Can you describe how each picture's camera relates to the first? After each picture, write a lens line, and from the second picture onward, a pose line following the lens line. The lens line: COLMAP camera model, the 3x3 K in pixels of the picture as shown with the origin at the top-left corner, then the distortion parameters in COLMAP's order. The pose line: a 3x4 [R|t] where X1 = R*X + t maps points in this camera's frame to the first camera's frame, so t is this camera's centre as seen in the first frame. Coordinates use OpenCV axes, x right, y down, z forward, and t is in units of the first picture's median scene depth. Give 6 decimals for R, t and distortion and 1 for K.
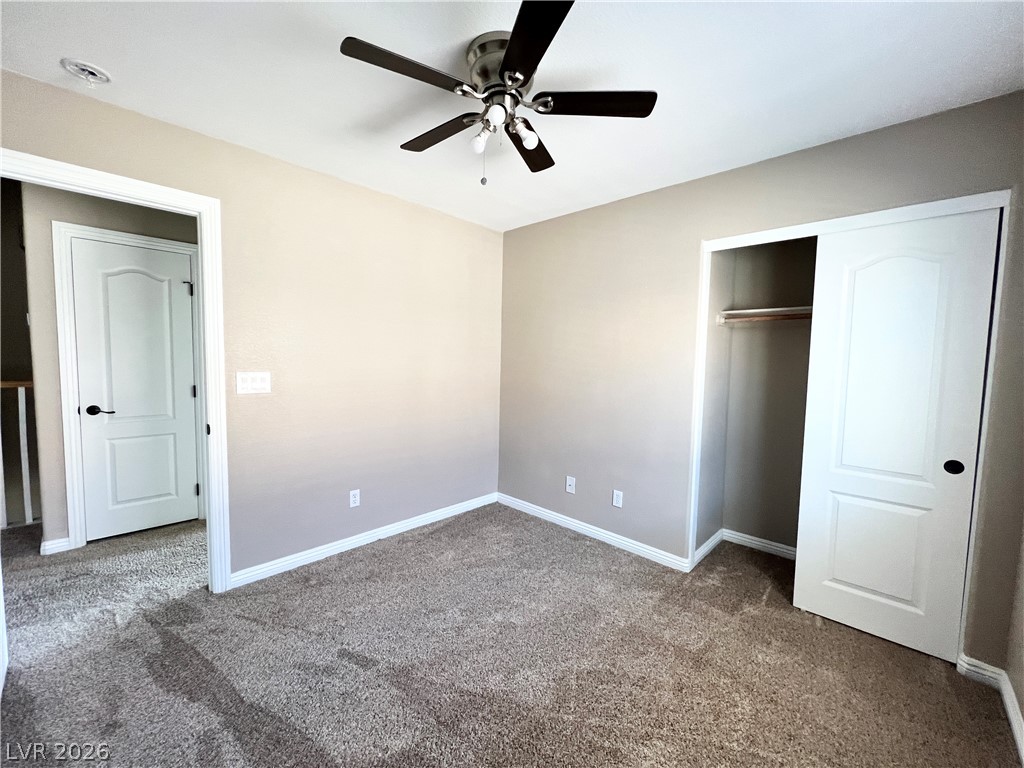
lens RADIAL K [[412.7, 0, 513.2], [0, 412.7, 386.2], [0, 0, 1]] dist [-0.001010, -0.000050]
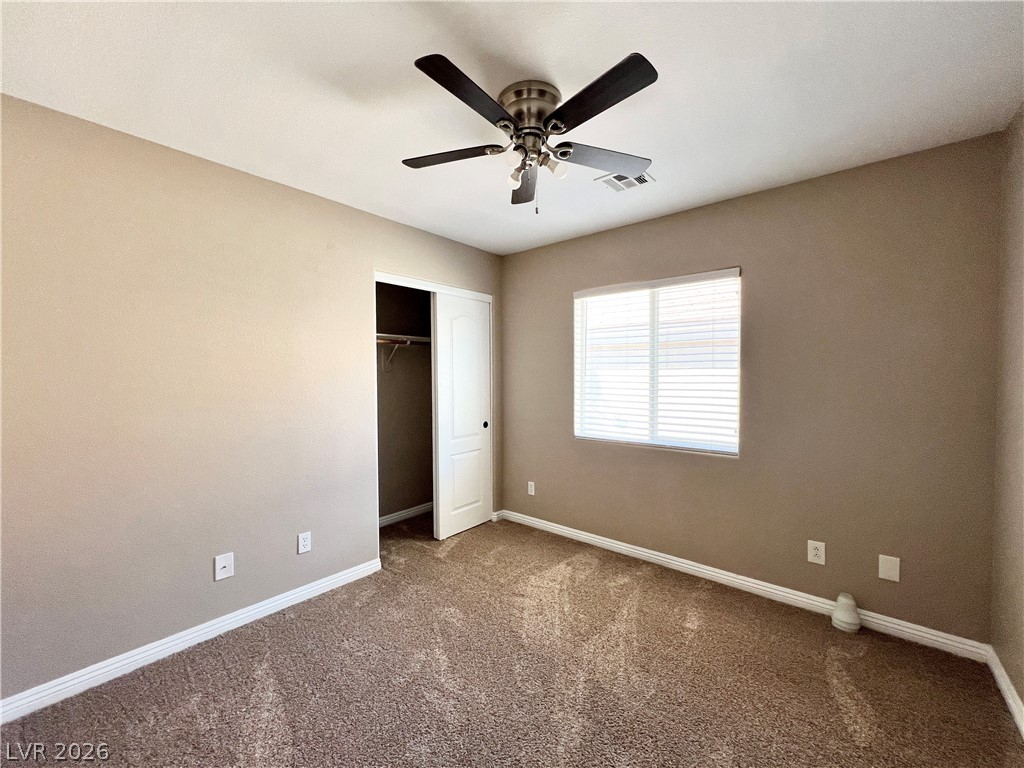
lens RADIAL K [[412.7, 0, 513.2], [0, 412.7, 386.2], [0, 0, 1]] dist [-0.001010, -0.000050]
pose [[-0.060158, -0.053767, 0.996740, -0.774102], [0.074248, 0.995541, 0.058184, -0.082104], [-0.995424, 0.077506, -0.055897, 0.777581]]
